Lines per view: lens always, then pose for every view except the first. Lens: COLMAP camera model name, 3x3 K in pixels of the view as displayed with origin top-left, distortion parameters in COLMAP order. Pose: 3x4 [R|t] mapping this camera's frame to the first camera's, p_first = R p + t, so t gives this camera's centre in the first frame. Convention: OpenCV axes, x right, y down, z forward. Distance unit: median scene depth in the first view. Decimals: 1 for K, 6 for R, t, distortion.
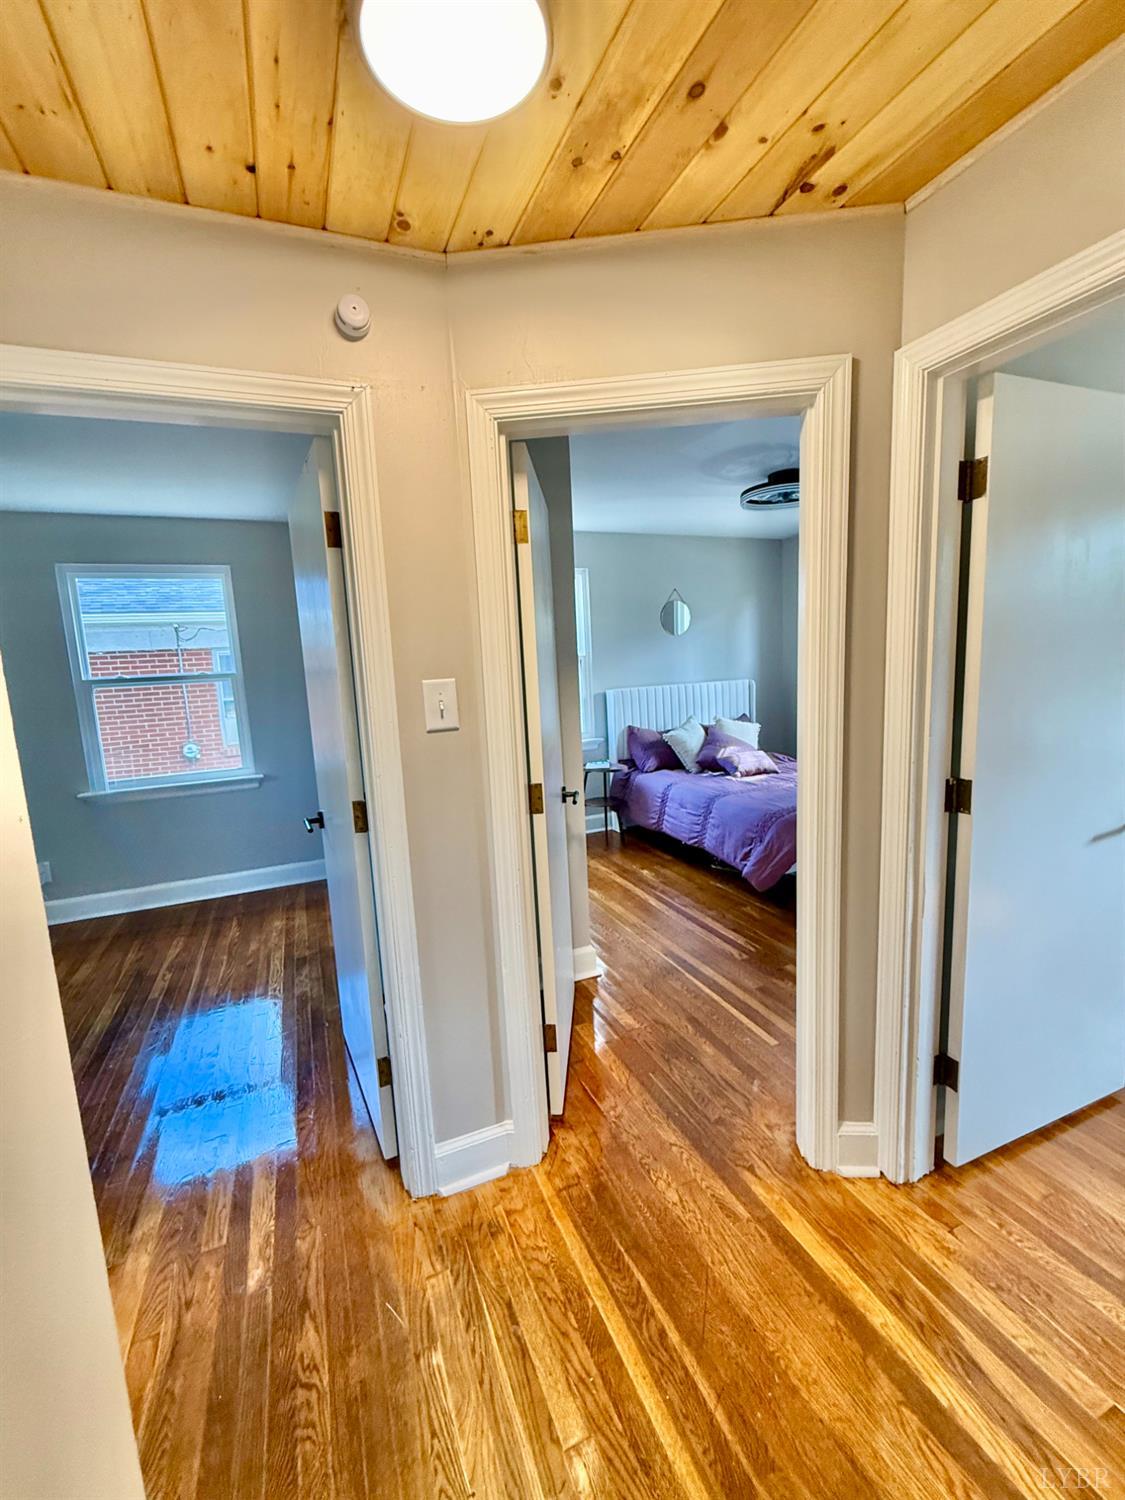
lens RADIAL K [[621.7, 0, 562.5], [0, 621.7, 750.0], [0, 0, 1]] dist [0.000239, 0.000064]
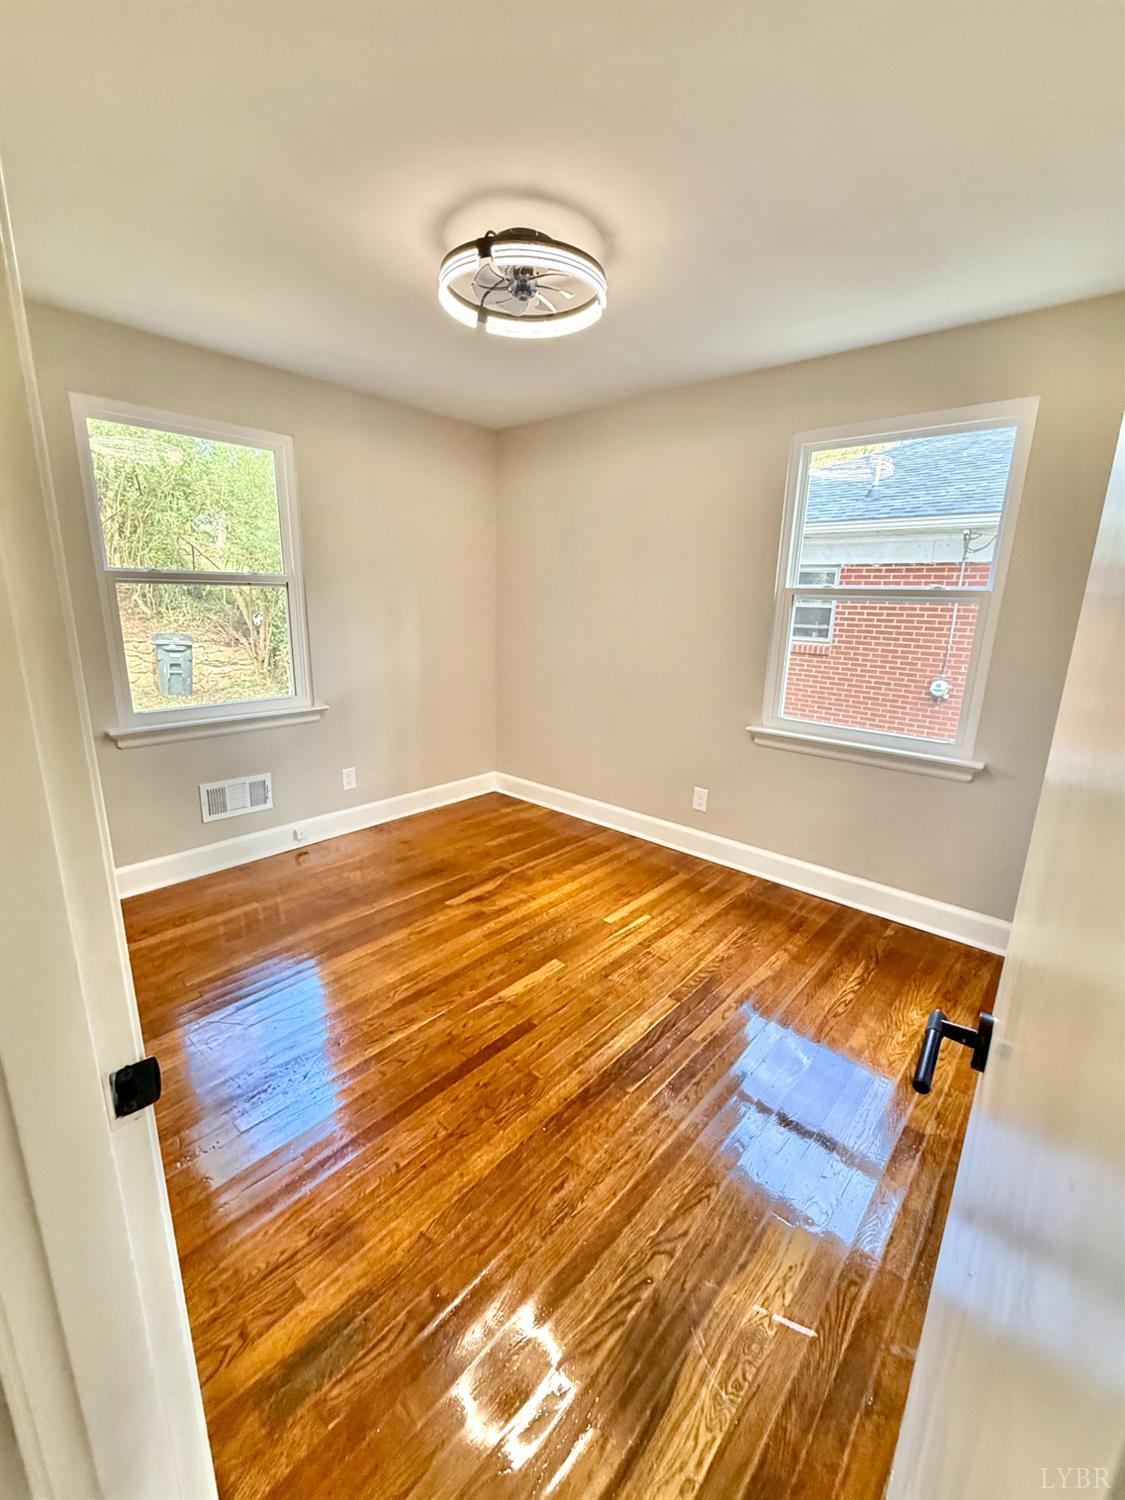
lens RADIAL K [[621.7, 0, 562.5], [0, 621.7, 750.0], [0, 0, 1]] dist [0.000239, 0.000064]
pose [[0.419262, 0.277701, -0.864350, -0.156512], [-0.172628, 0.959084, 0.224403, -0.045117], [0.891302, 0.055128, 0.450047, 0.420144]]
